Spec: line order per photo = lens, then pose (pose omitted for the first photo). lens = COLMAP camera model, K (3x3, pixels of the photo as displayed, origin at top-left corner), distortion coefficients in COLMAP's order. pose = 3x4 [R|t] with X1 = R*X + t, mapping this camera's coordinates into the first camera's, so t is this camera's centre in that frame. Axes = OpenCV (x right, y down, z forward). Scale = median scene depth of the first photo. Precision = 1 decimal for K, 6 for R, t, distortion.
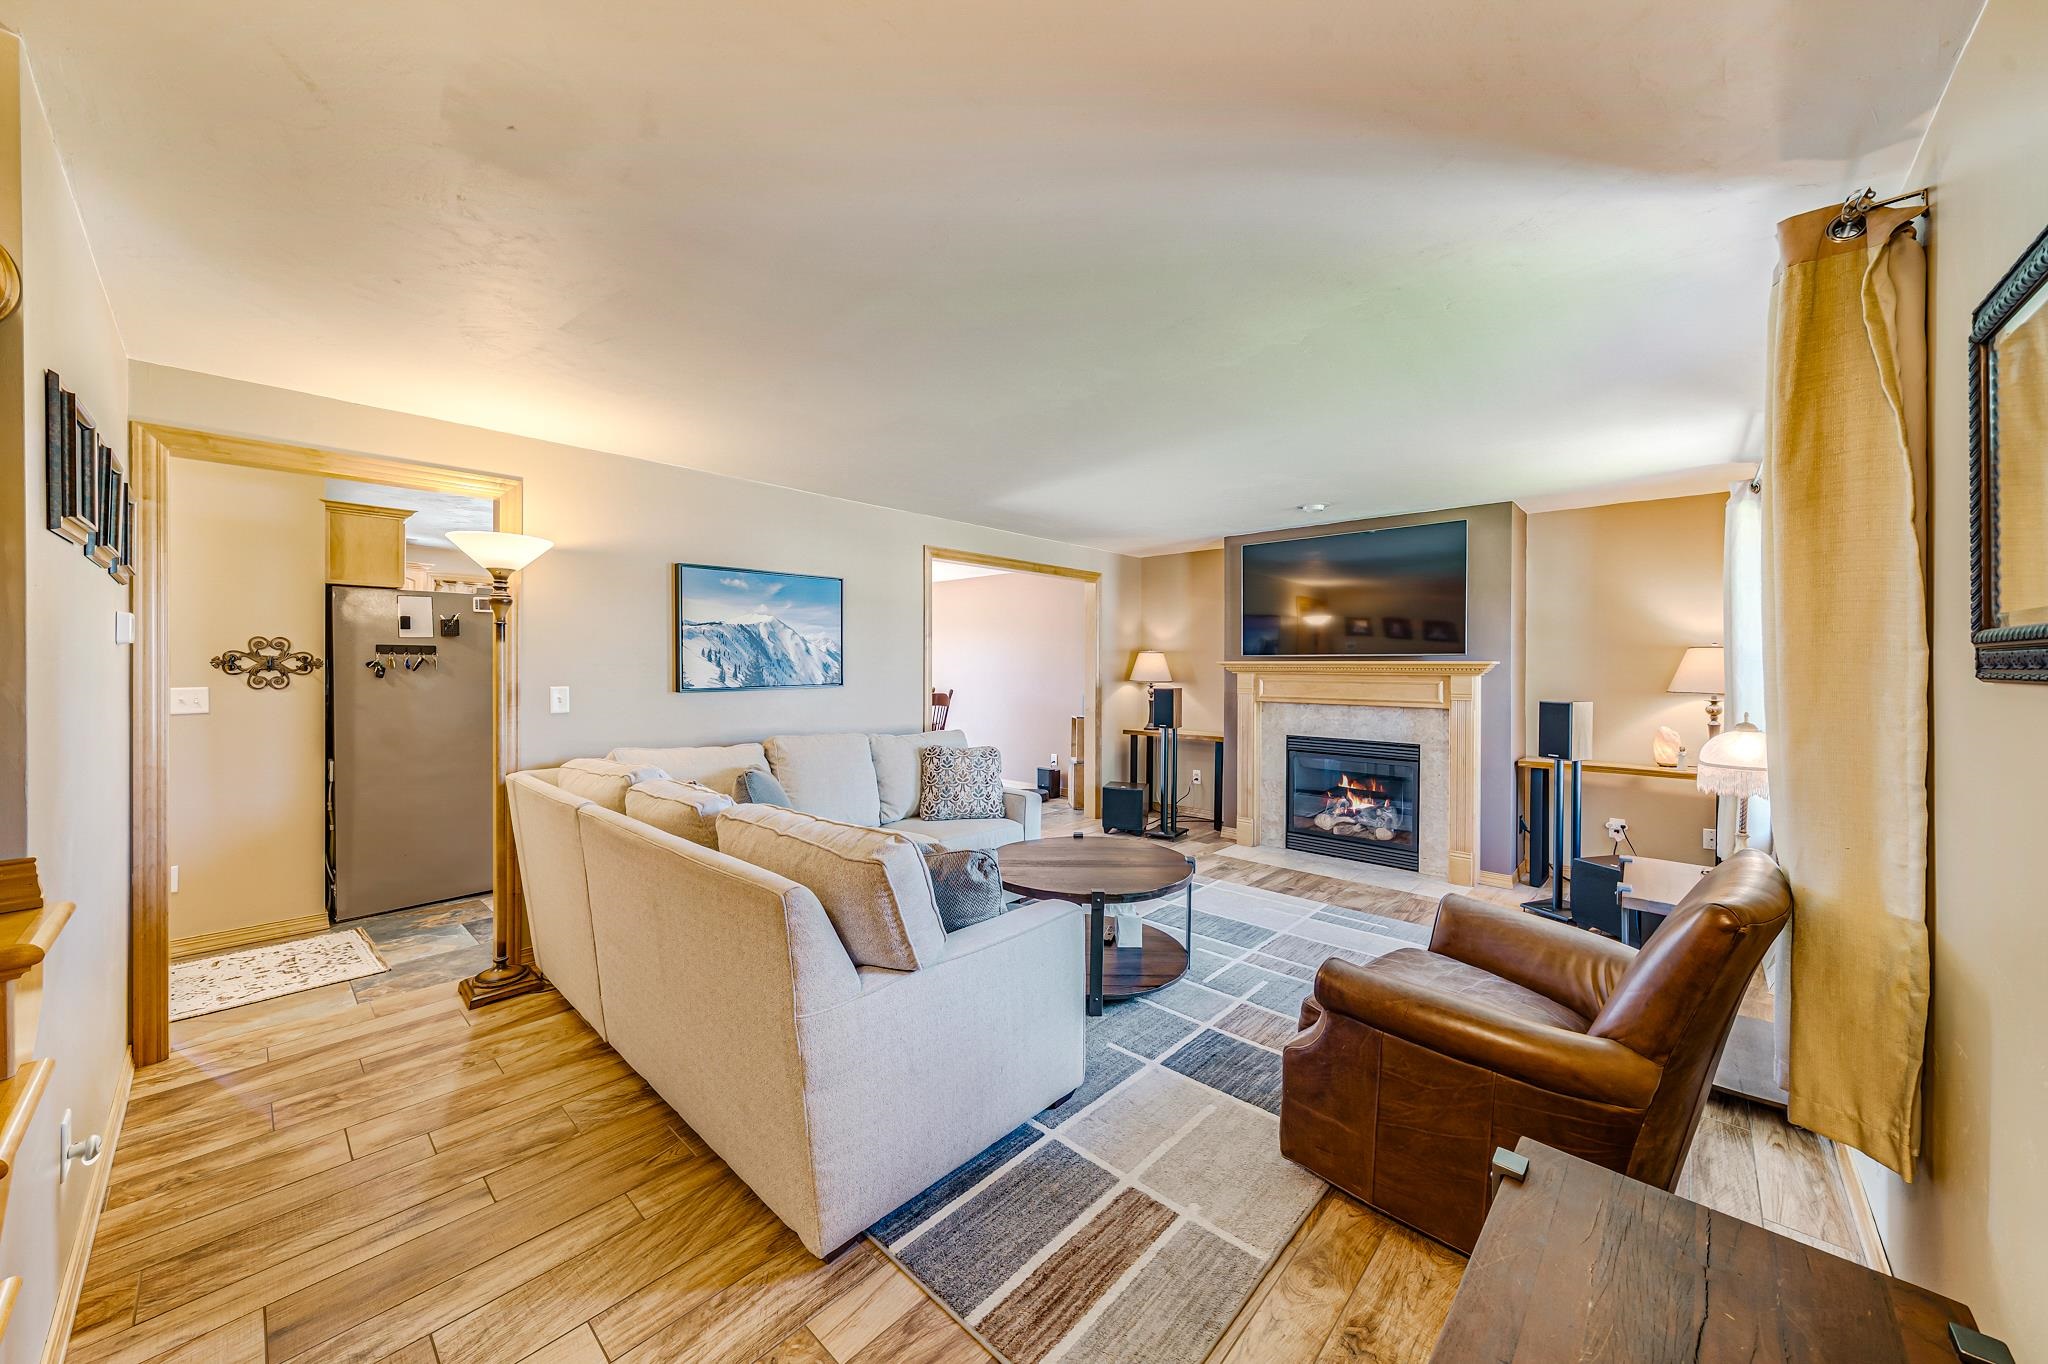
lens RADIAL K [[719.2, 0, 1015.3], [0, 719.2, 683.4], [0, 0, 1]] dist [-0.002026, -0.000130]
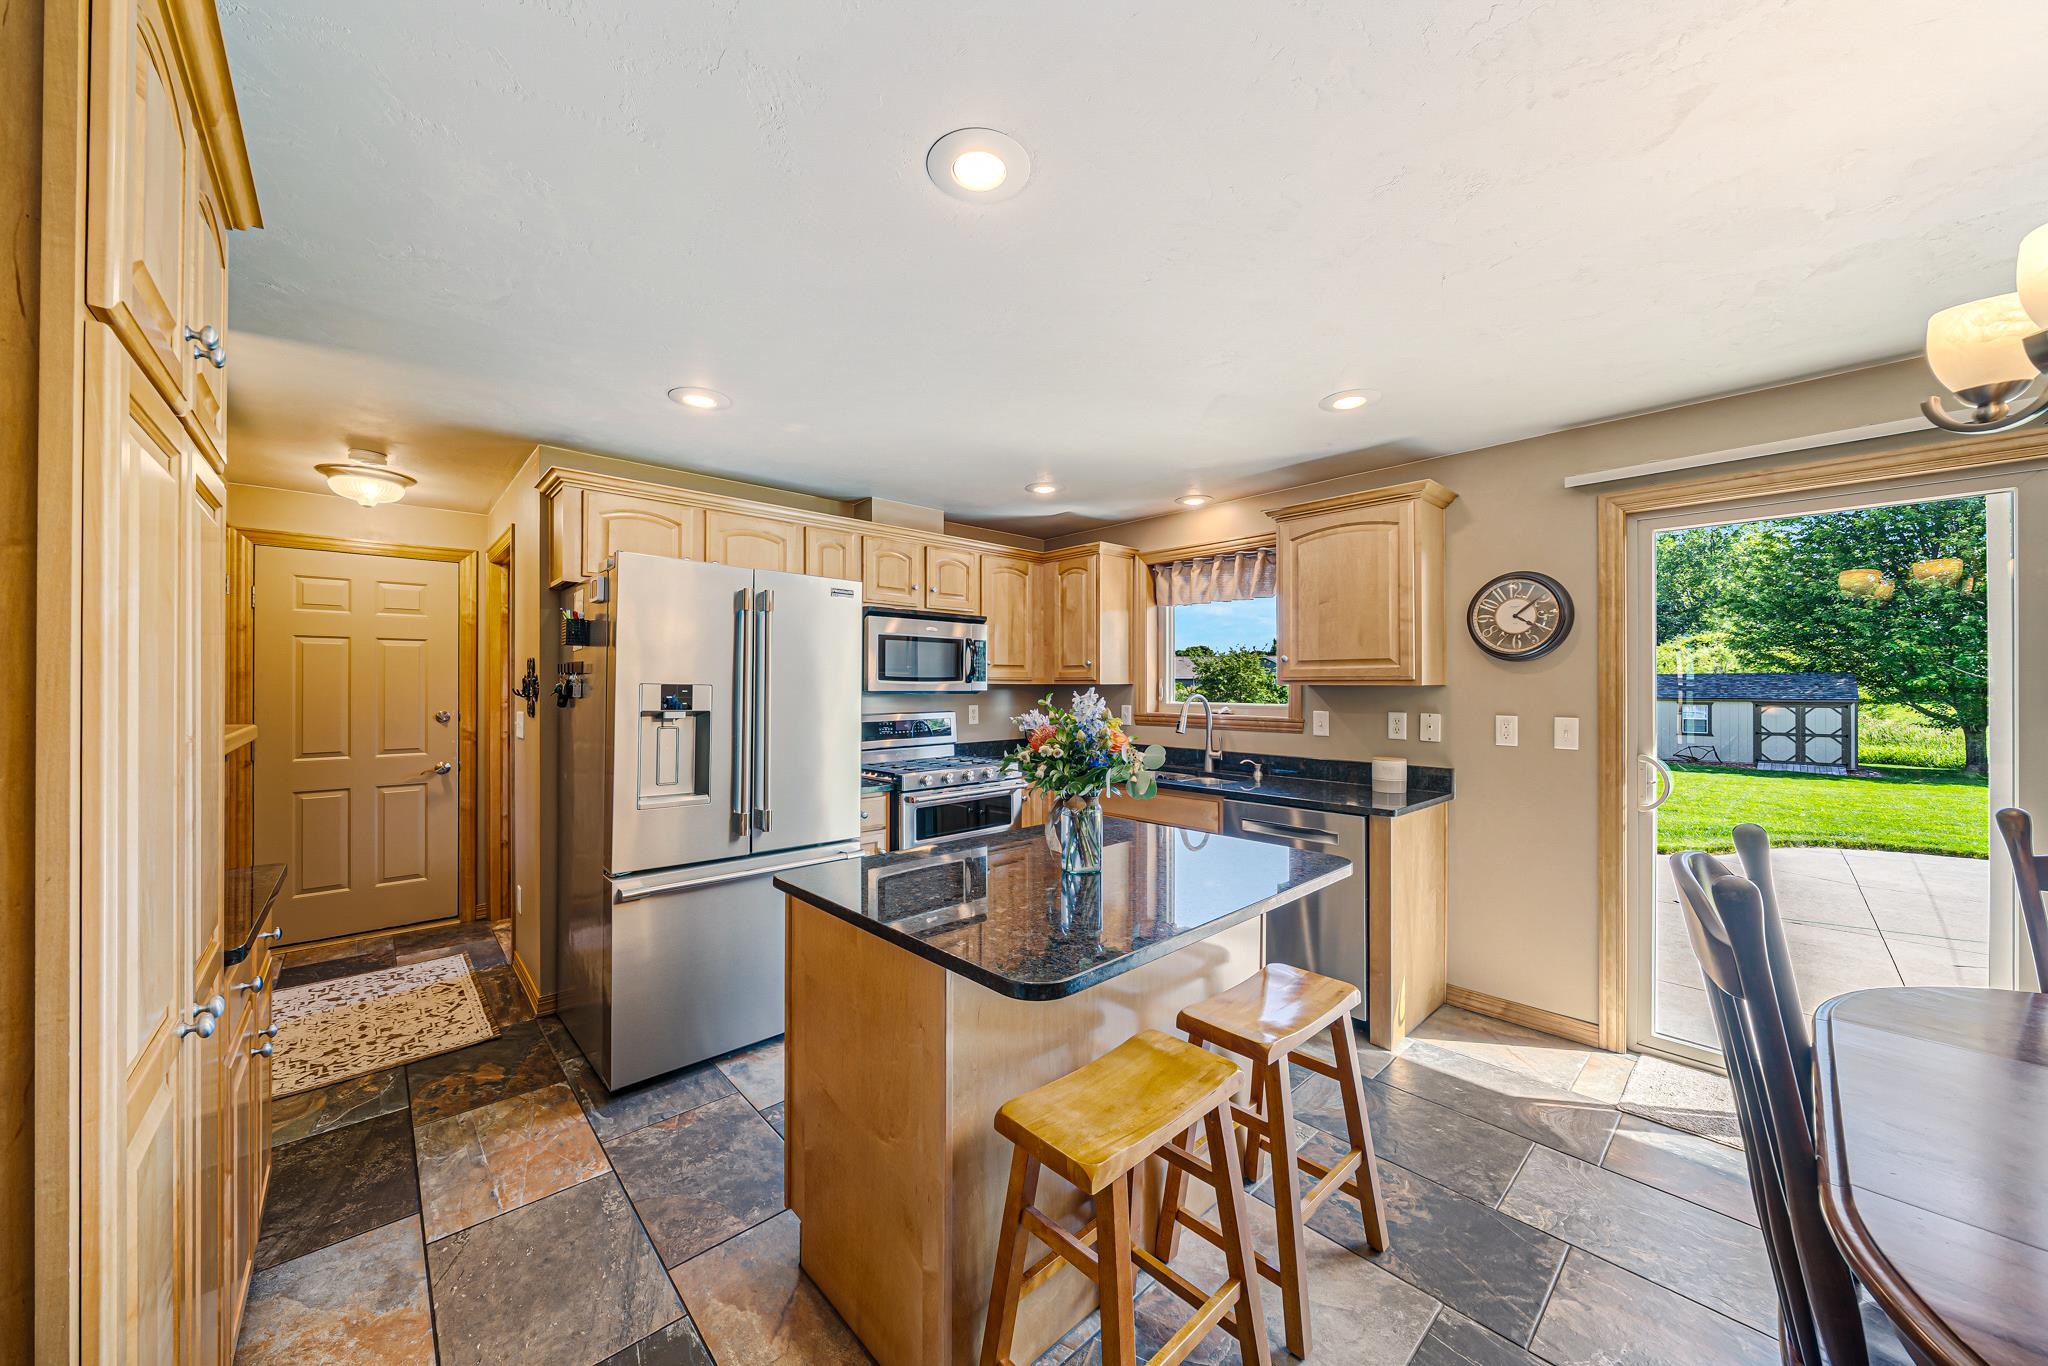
lens RADIAL K [[719.2, 0, 1015.3], [0, 719.2, 684.4], [0, 0, 1]] dist [-0.002026, -0.000130]
pose [[-0.077055, -0.004295, -0.997018, -0.184180], [-0.027047, 0.999632, -0.002216, -0.042286], [0.996660, 0.026796, -0.077143, 1.517778]]
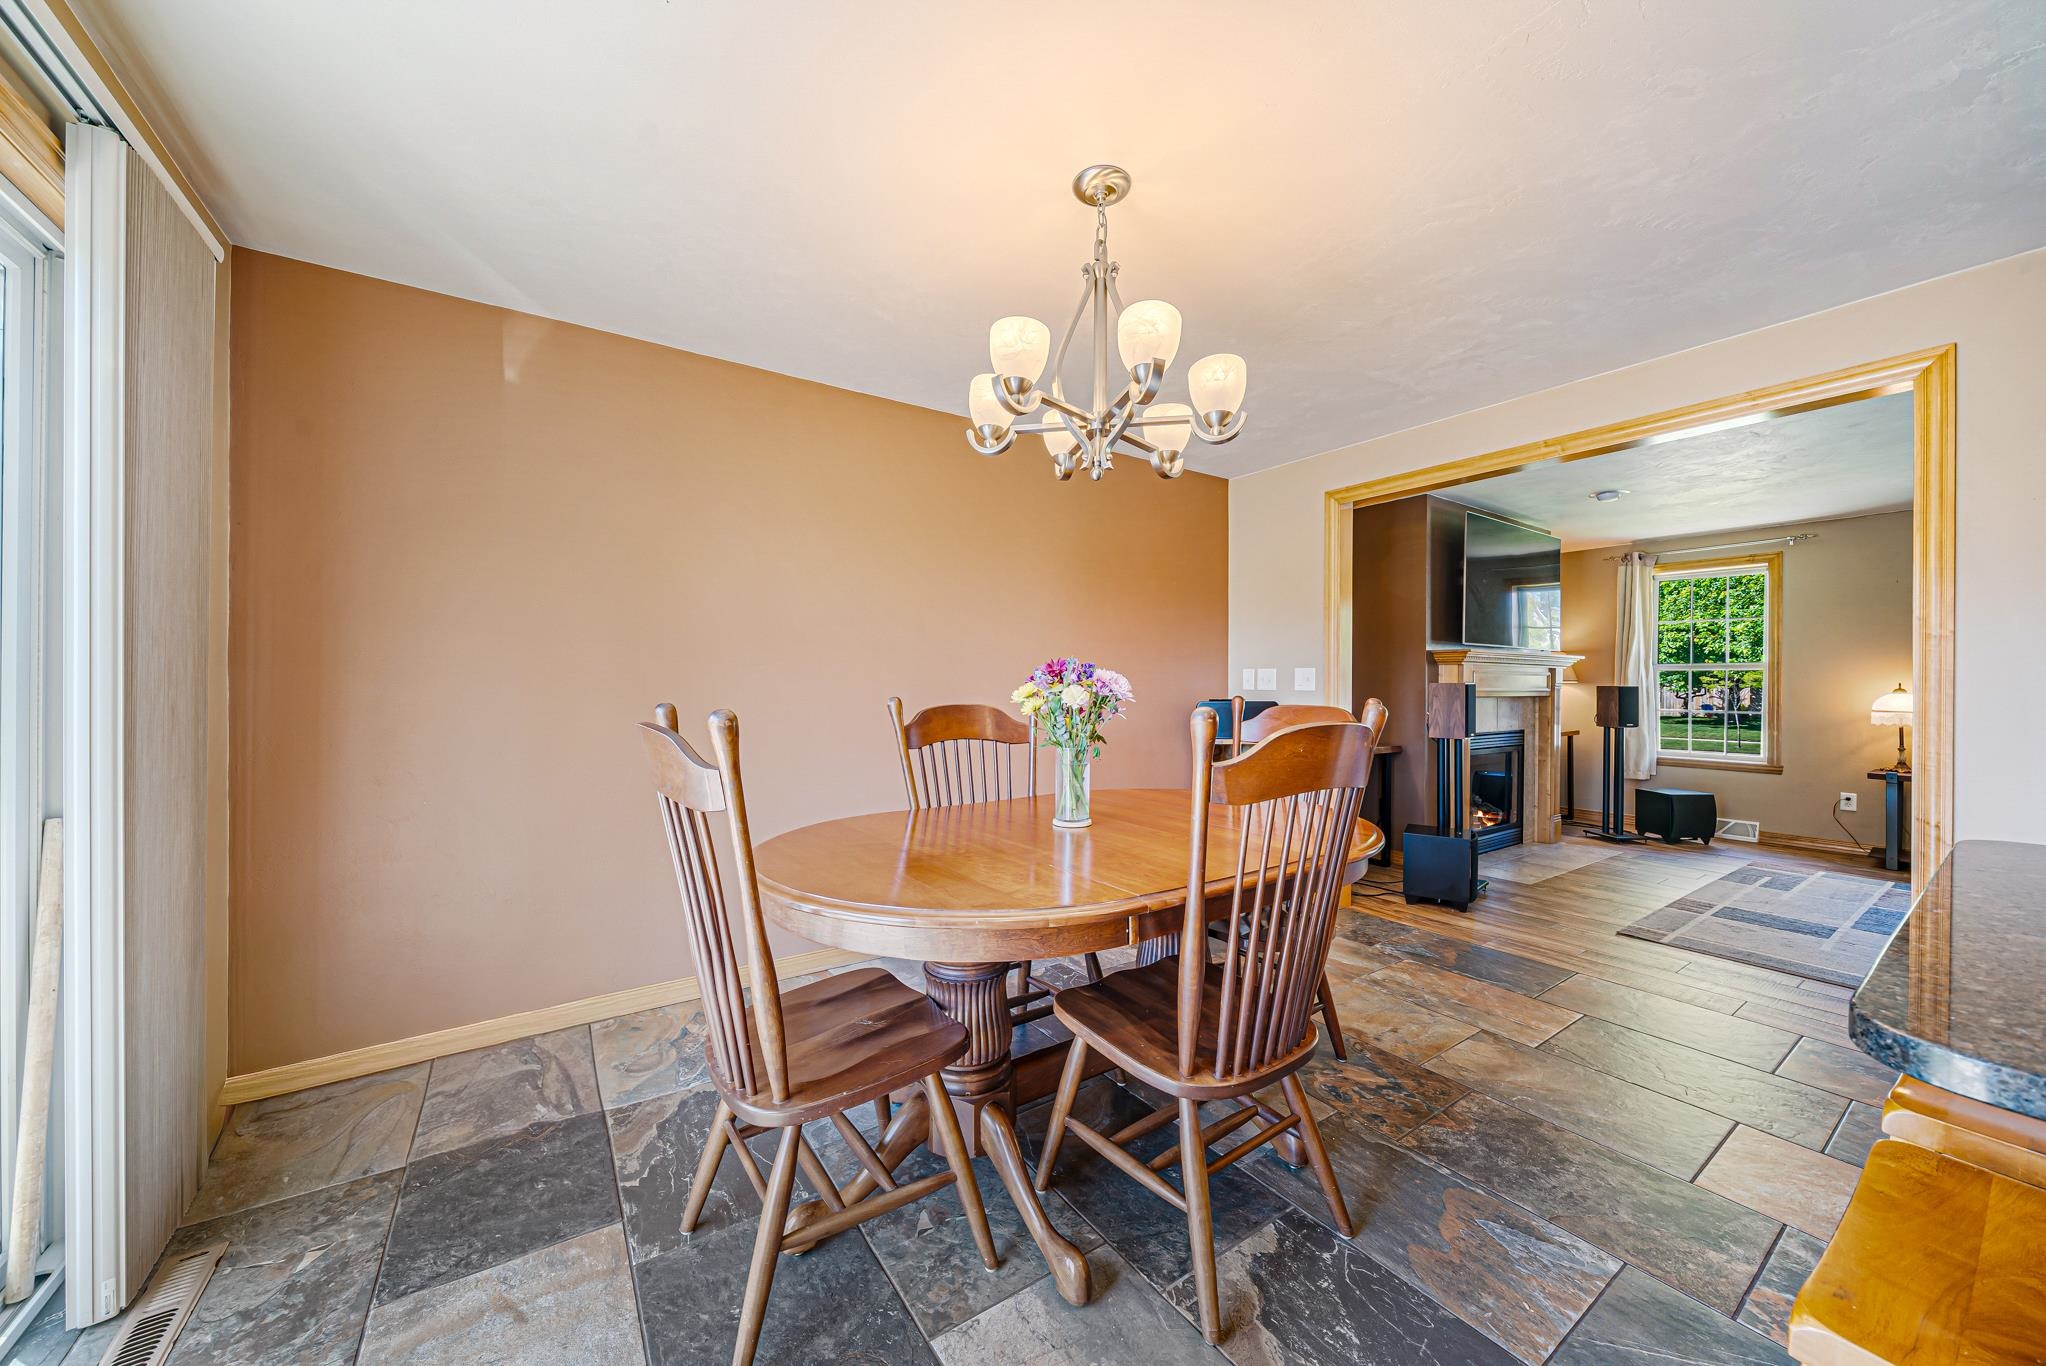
lens RADIAL K [[718.5, 0, 1014.3], [0, 718.5, 684.4], [0, 0, 1]] dist [-0.002026, -0.000130]
pose [[0.225980, -0.000712, 0.974132, -0.860856], [0.021076, 0.999769, -0.004158, 0.003301], [-0.973904, 0.021471, 0.225943, 1.845797]]
